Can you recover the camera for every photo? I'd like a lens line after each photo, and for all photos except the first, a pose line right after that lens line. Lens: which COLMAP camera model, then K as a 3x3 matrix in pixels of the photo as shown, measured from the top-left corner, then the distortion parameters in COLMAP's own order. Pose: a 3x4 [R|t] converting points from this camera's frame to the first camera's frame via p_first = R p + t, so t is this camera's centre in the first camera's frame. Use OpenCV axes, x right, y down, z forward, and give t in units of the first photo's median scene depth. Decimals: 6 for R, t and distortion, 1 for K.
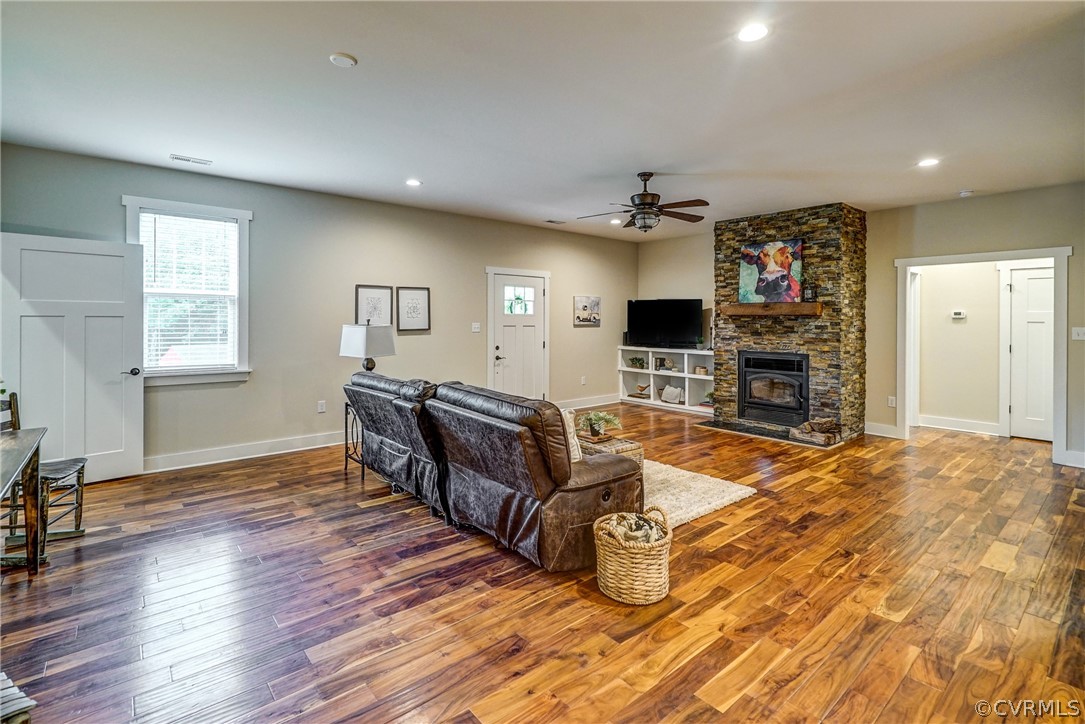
lens RADIAL K [[498.9, 0, 544.6], [0, 498.9, 314.2], [0, 0, 1]] dist [0.000914, 0.000264]
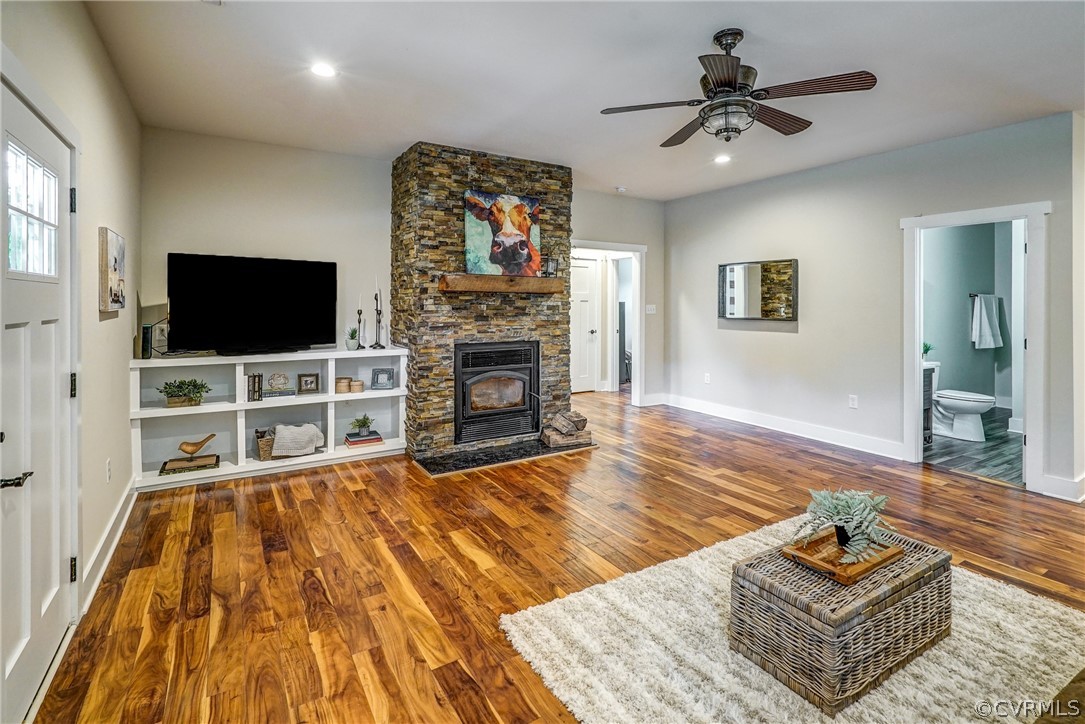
lens RADIAL K [[511.0, 0, 528.2], [0, 511.0, 299.0], [0, 0, 1]] dist [-0.002428, -0.000127]
pose [[0.168776, -0.001306, 0.985654, -0.295692], [-0.014691, 0.999885, 0.003840, 0.008231], [-0.985545, -0.015128, 0.168737, 0.846897]]
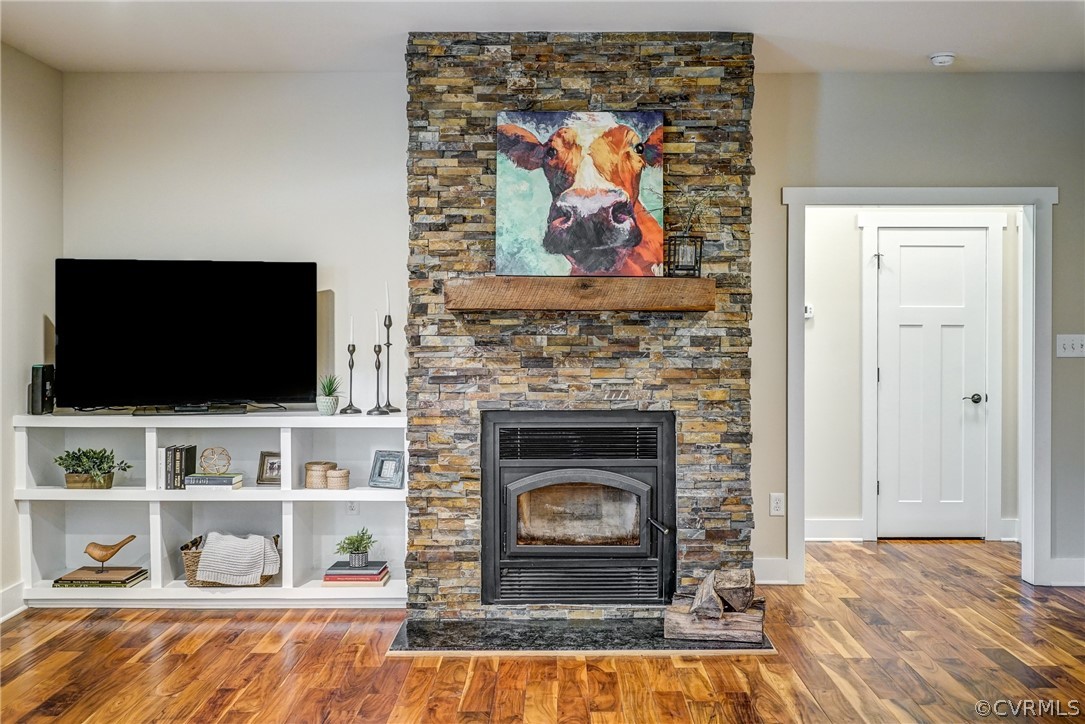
lens RADIAL K [[1057.3, 0, 548.0], [0, 1057.3, 329.8], [0, 0, 1]] dist [0.014432, -0.028671]
pose [[0.659911, -0.008597, 0.751295, -0.150036], [-0.003149, 0.999894, 0.014208, 0.005300], [-0.751338, -0.011742, 0.659814, 0.511926]]
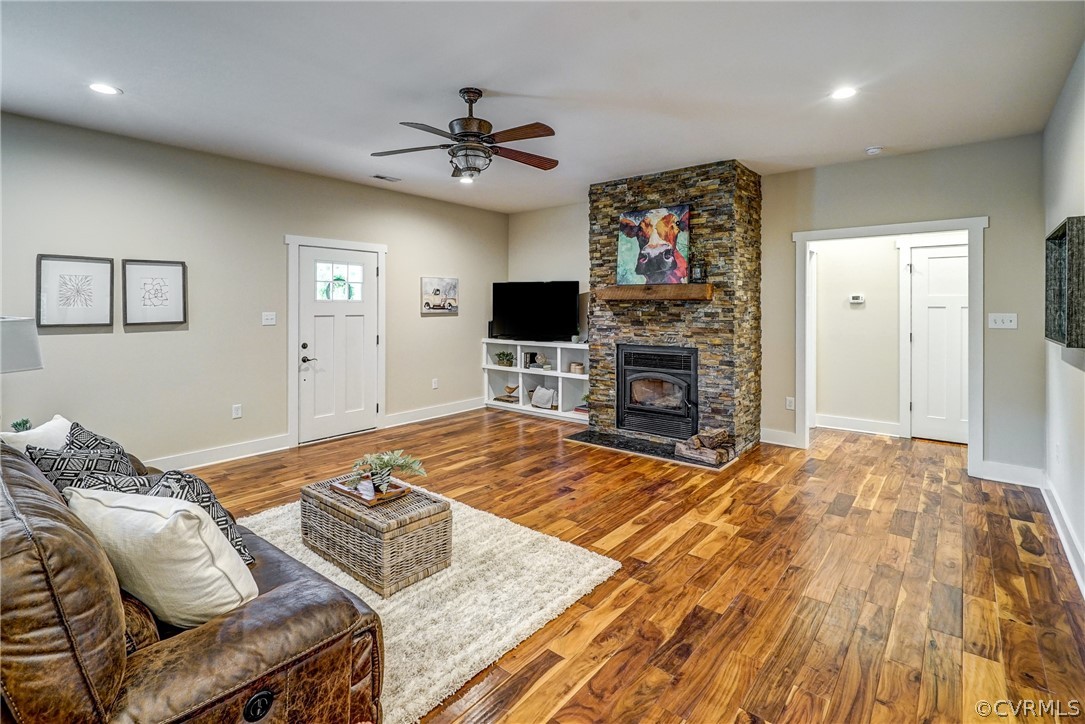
lens RADIAL K [[506.7, 0, 538.0], [0, 506.7, 302.4], [0, 0, 1]] dist [-0.000791, -0.000165]
pose [[0.984790, -0.003885, 0.173707, 0.130023], [0.003442, 0.999990, 0.002848, 0.002907], [-0.173716, -0.002206, 0.984793, 0.232242]]
